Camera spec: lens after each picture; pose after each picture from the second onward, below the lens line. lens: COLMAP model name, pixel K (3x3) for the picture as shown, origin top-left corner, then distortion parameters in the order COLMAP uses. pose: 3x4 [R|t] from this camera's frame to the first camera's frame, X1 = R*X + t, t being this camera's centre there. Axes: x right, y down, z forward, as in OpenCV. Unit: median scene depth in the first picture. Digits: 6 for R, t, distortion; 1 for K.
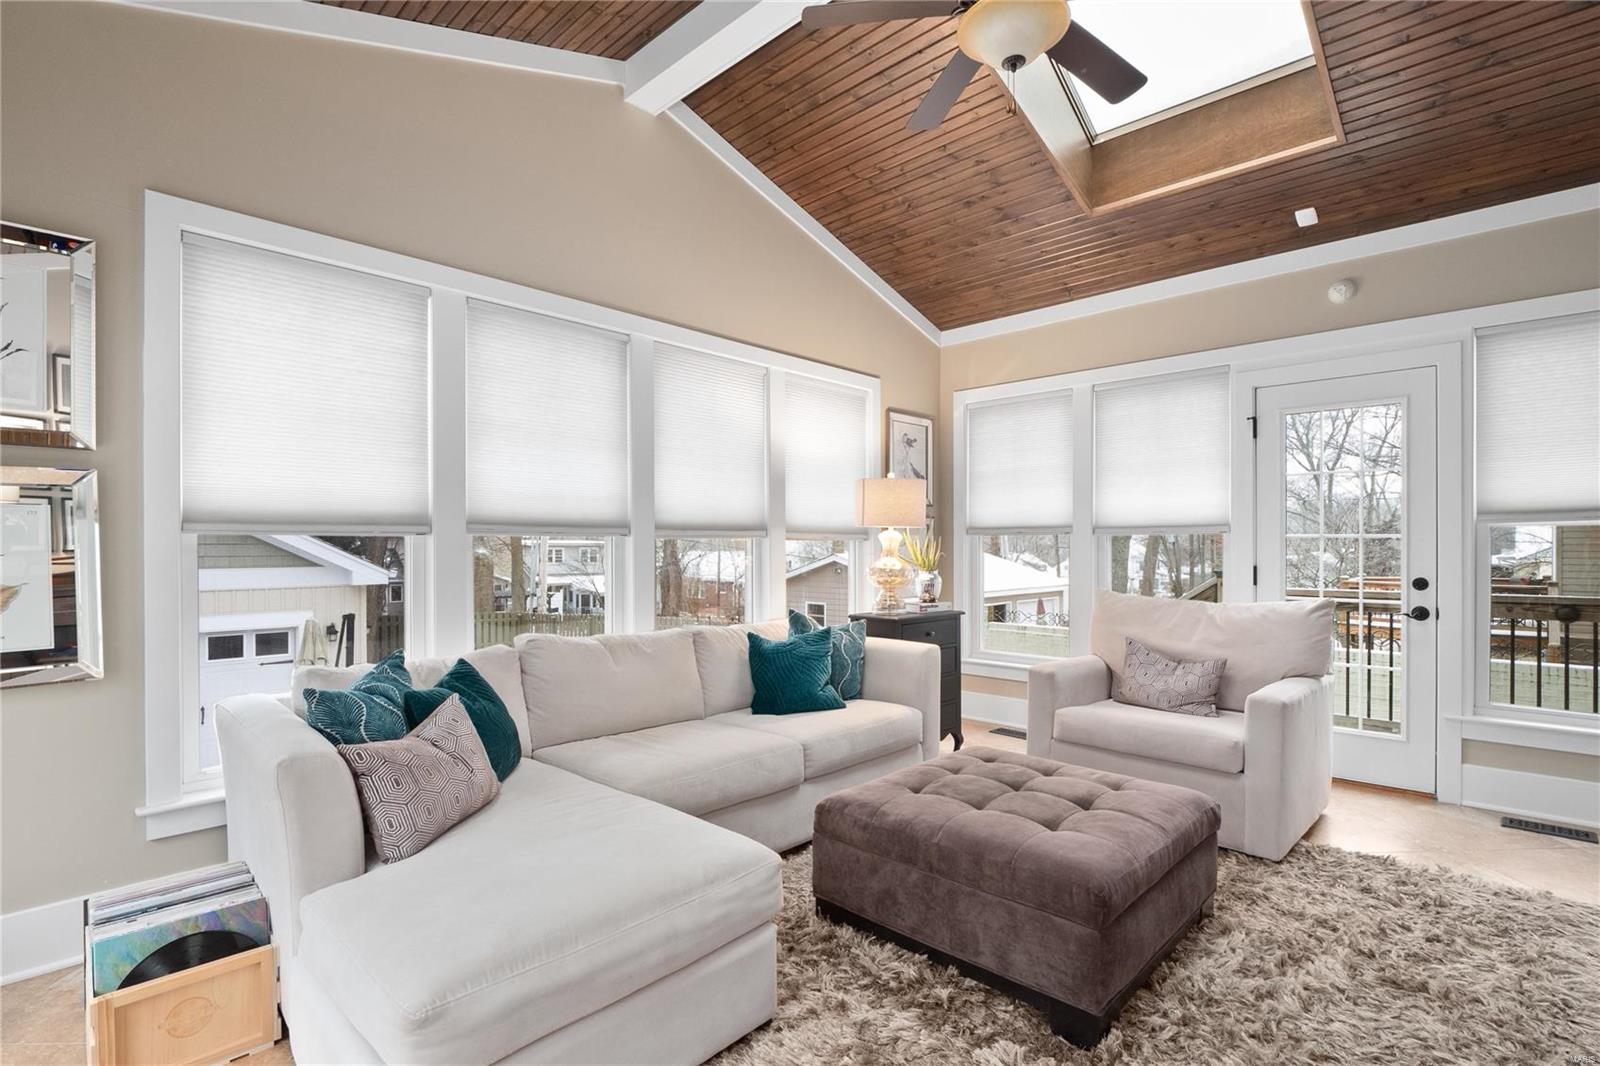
lens RADIAL K [[762.7, 0, 802.7], [0, 762.7, 542.6], [0, 0, 1]] dist [-0.004048, -0.000375]
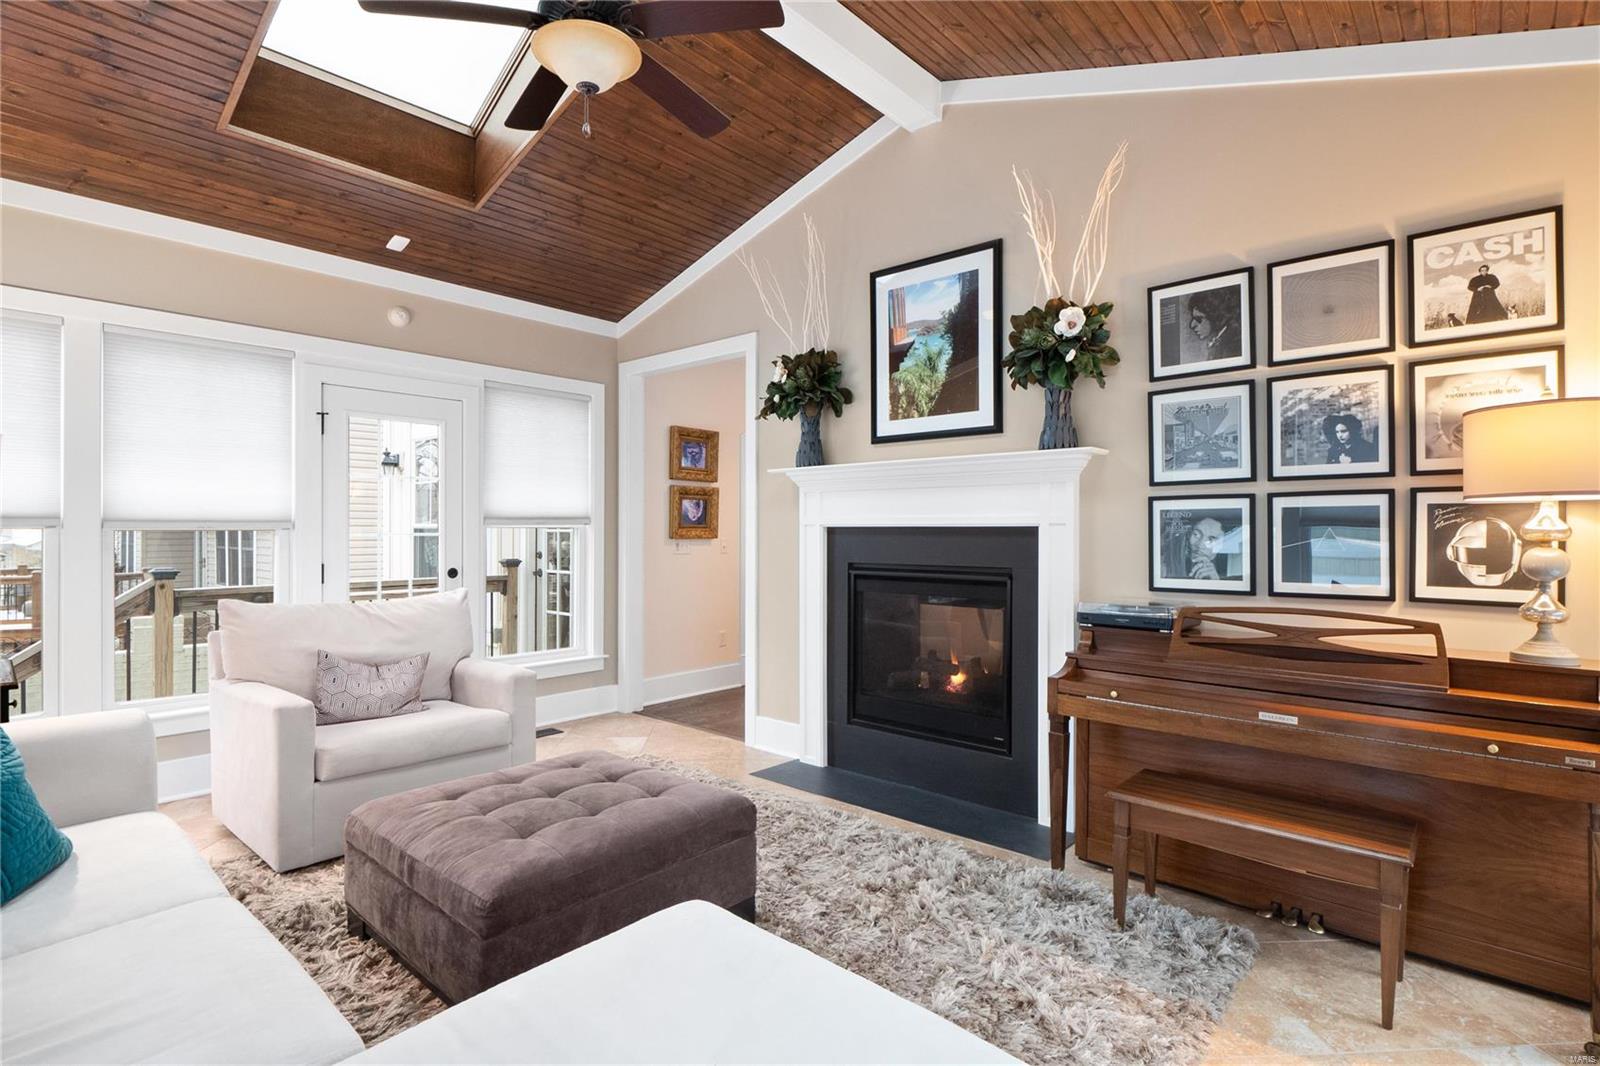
lens RADIAL K [[808.5, 0, 801.6], [0, 808.5, 530.0], [0, 0, 1]] dist [-0.001534, 0.000262]
pose [[-0.044718, 0.000503, 0.999000, -0.531244], [-0.006886, 0.999976, -0.000812, -0.018942], [-0.998976, -0.006916, -0.044714, 0.476611]]
